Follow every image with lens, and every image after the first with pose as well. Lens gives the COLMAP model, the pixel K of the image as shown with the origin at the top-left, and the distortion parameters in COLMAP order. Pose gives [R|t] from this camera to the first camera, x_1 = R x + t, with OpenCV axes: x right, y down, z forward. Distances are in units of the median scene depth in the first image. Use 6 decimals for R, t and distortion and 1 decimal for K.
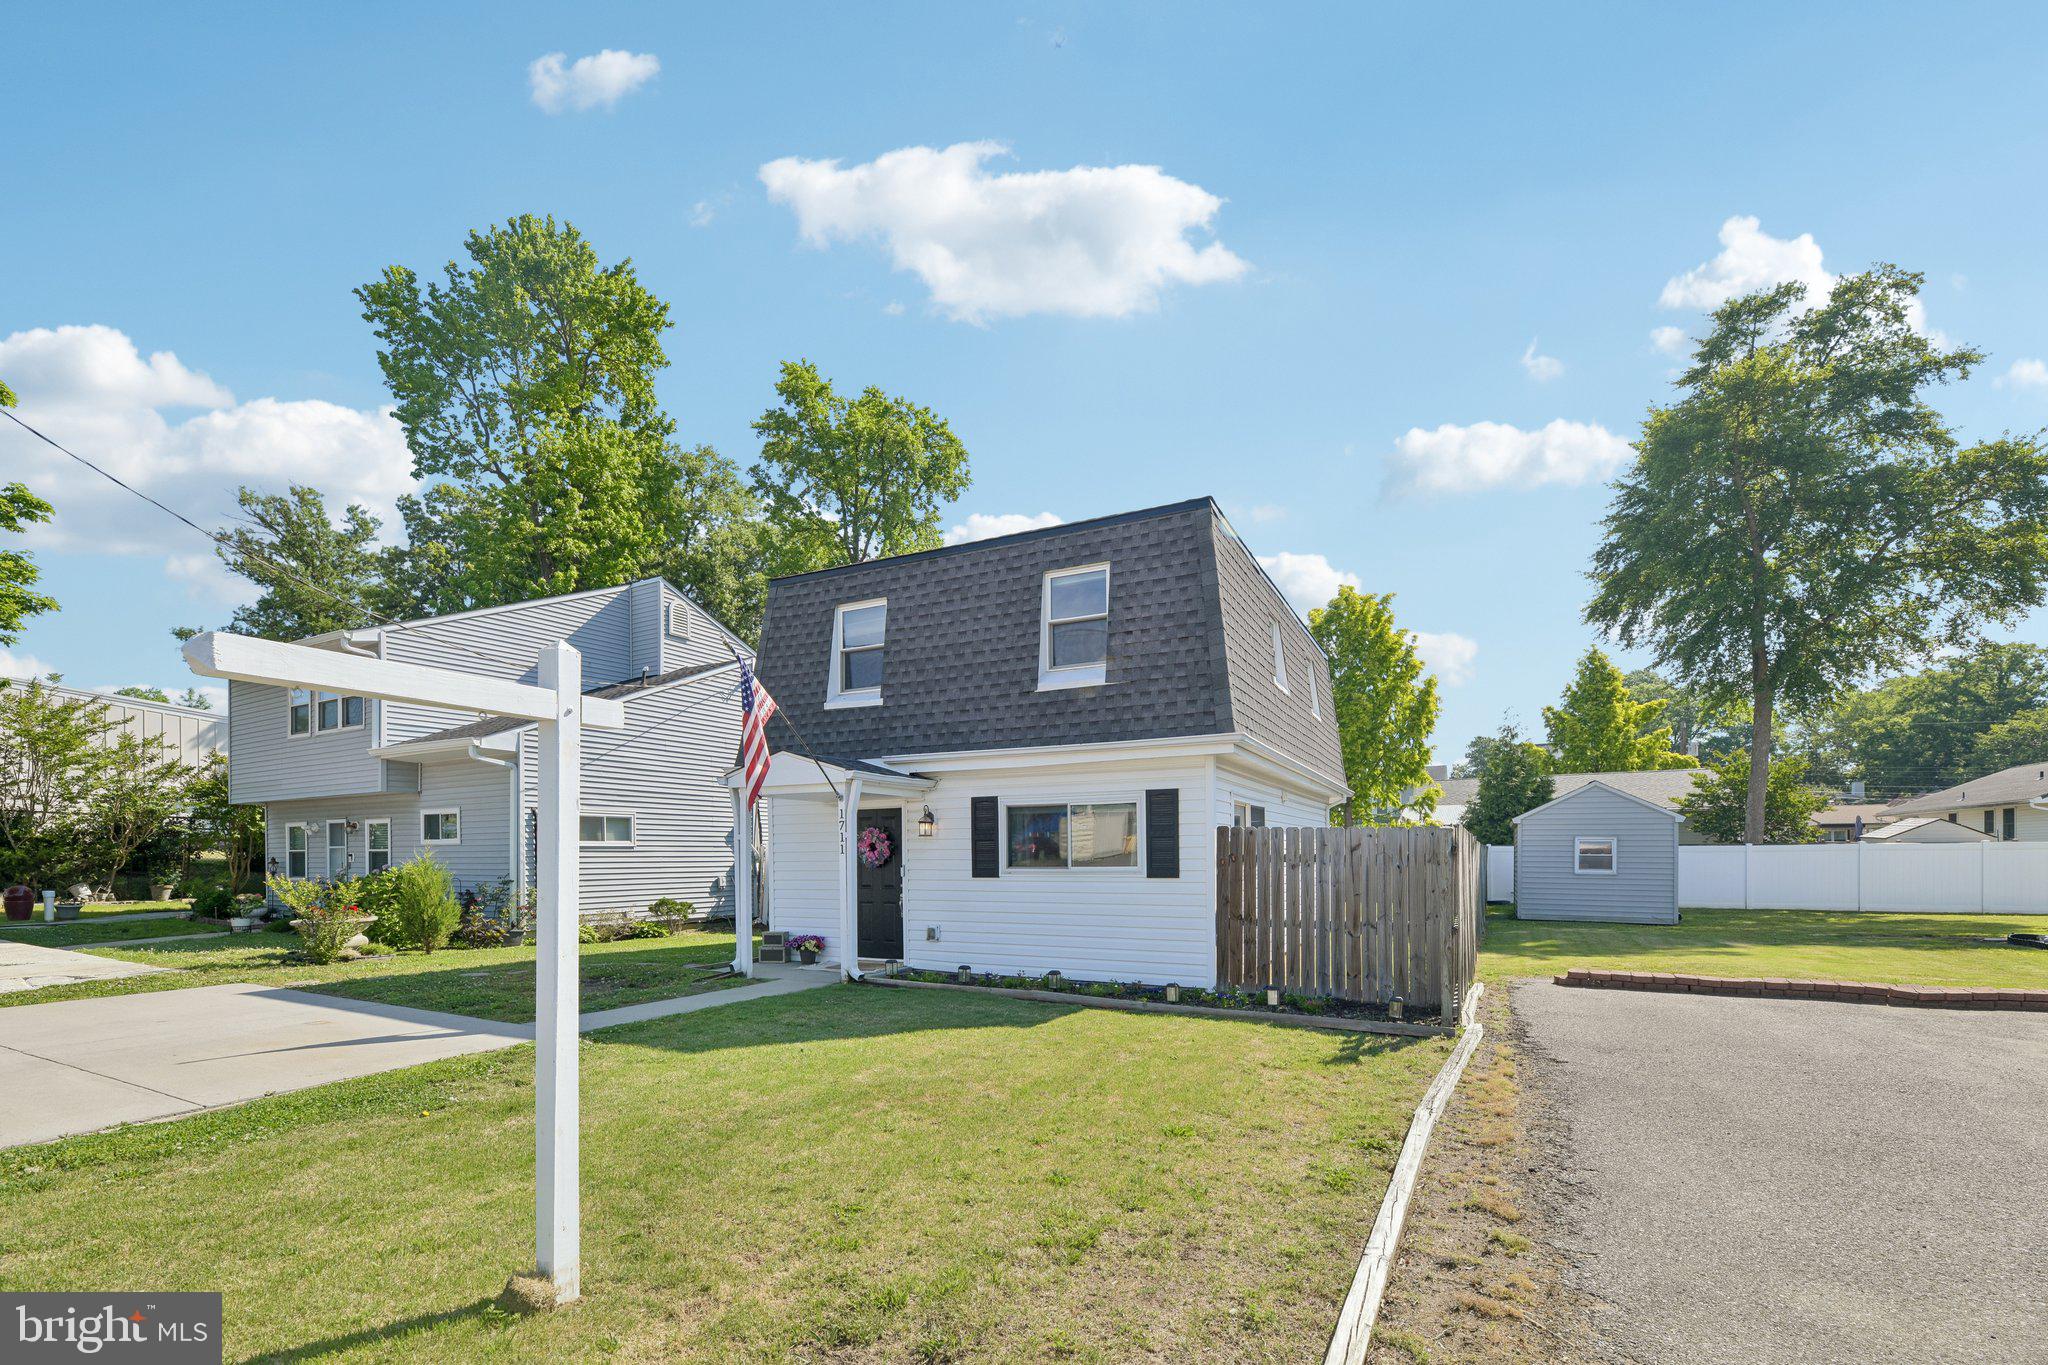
lens RADIAL K [[849.8, 0, 1062.9], [0, 849.8, 833.8], [0, 0, 1]] dist [0.000308, -0.000197]
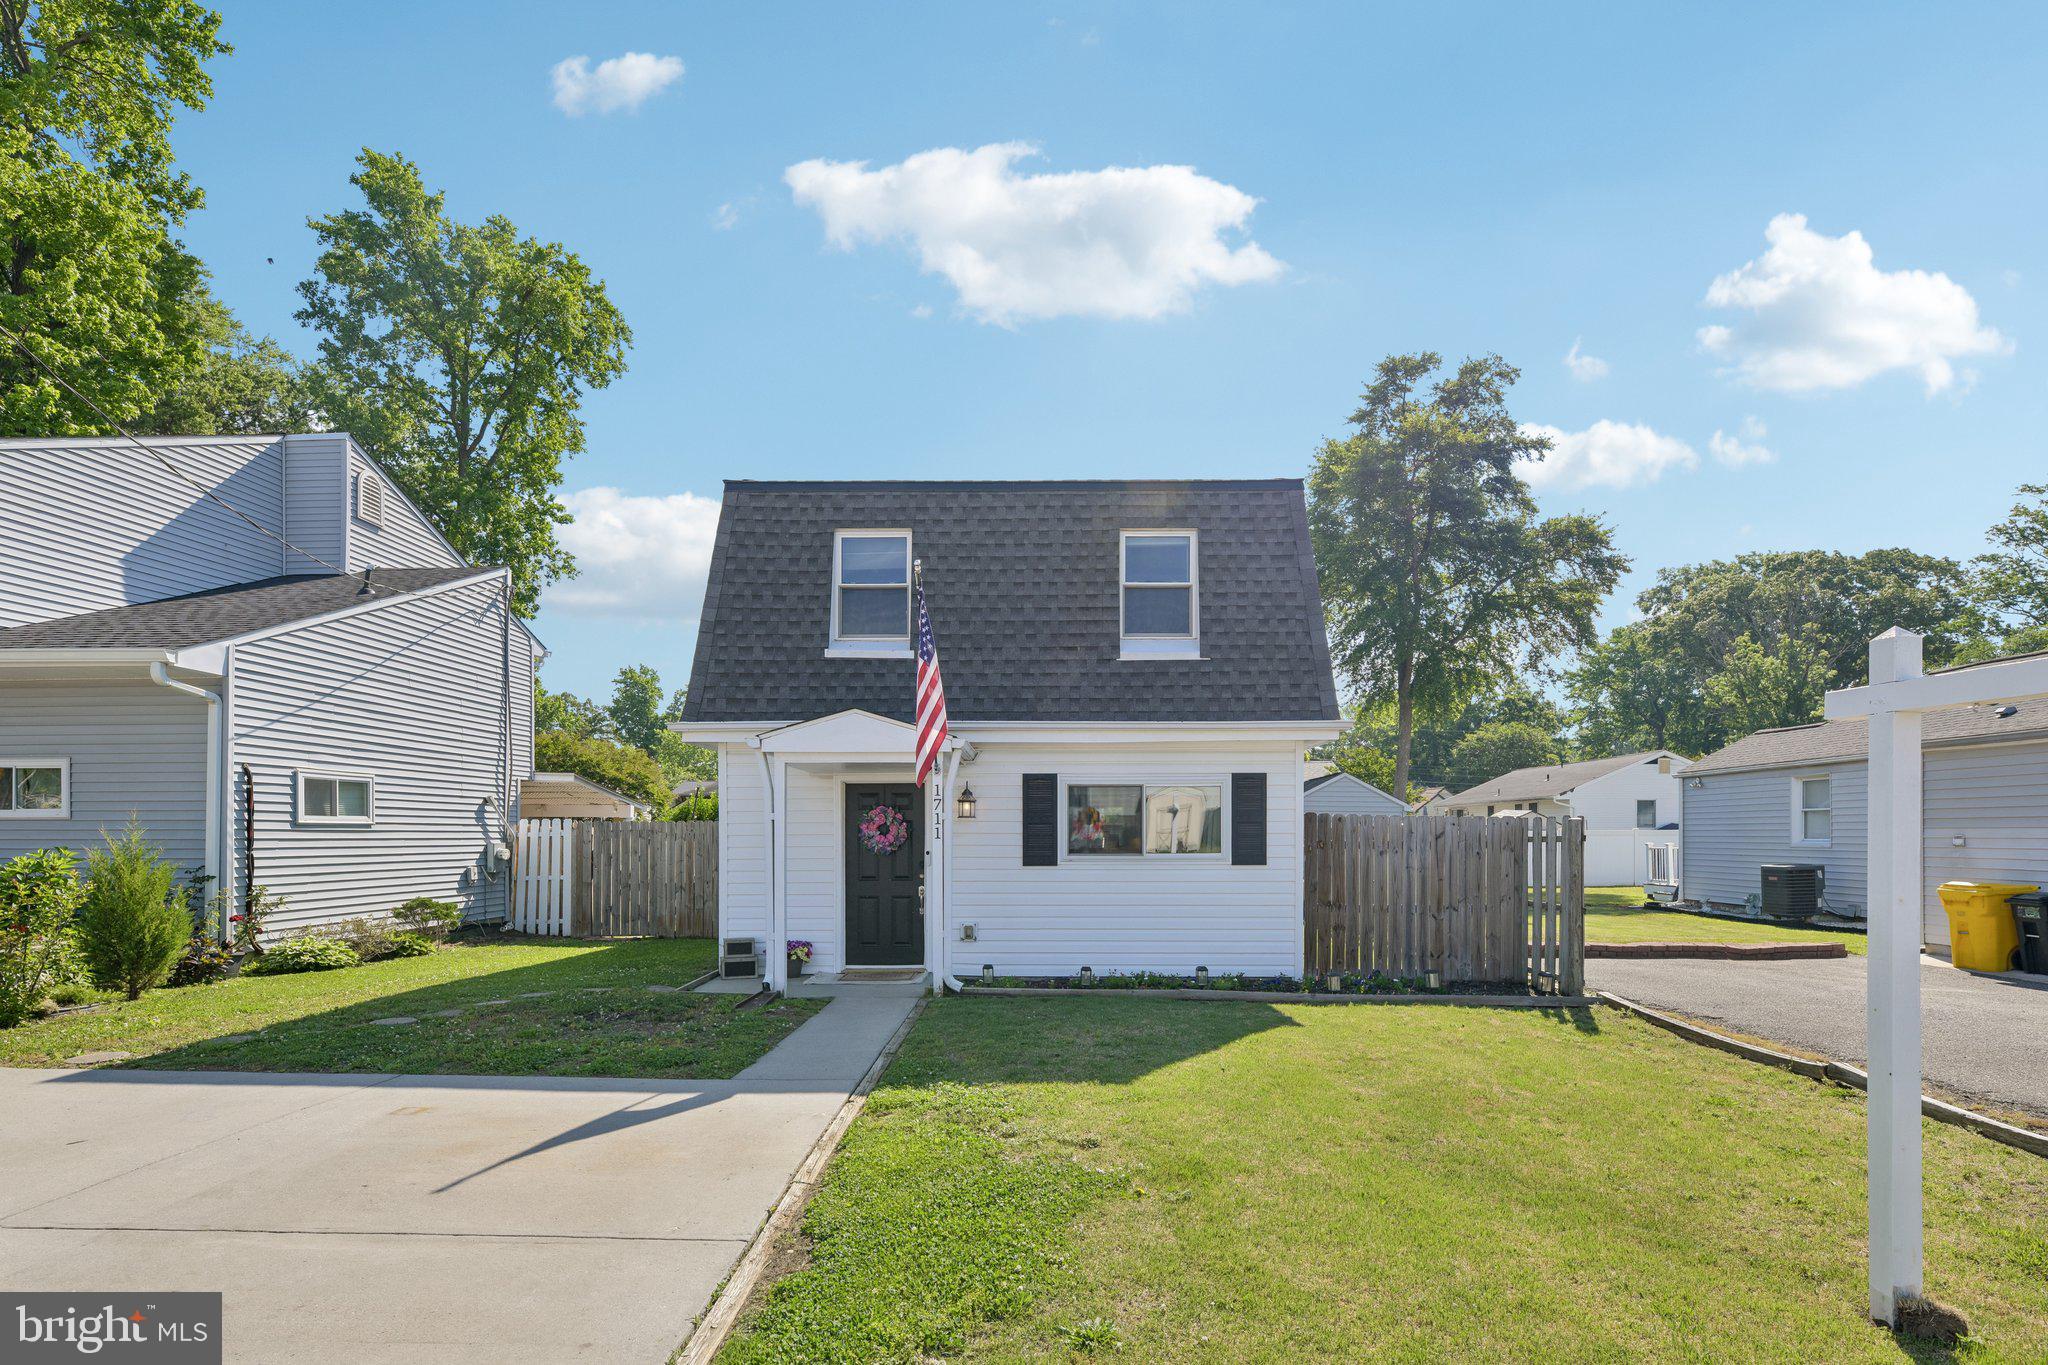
lens RADIAL K [[945.6, 0, 1049.1], [0, 945.6, 807.6], [0, 0, 1]] dist [0.001307, 0.000340]
pose [[0.906734, 0.017654, 0.421333, -0.482663], [-0.015460, 0.999843, -0.008623, -0.000520], [-0.421419, 0.001305, 0.906865, 0.110444]]
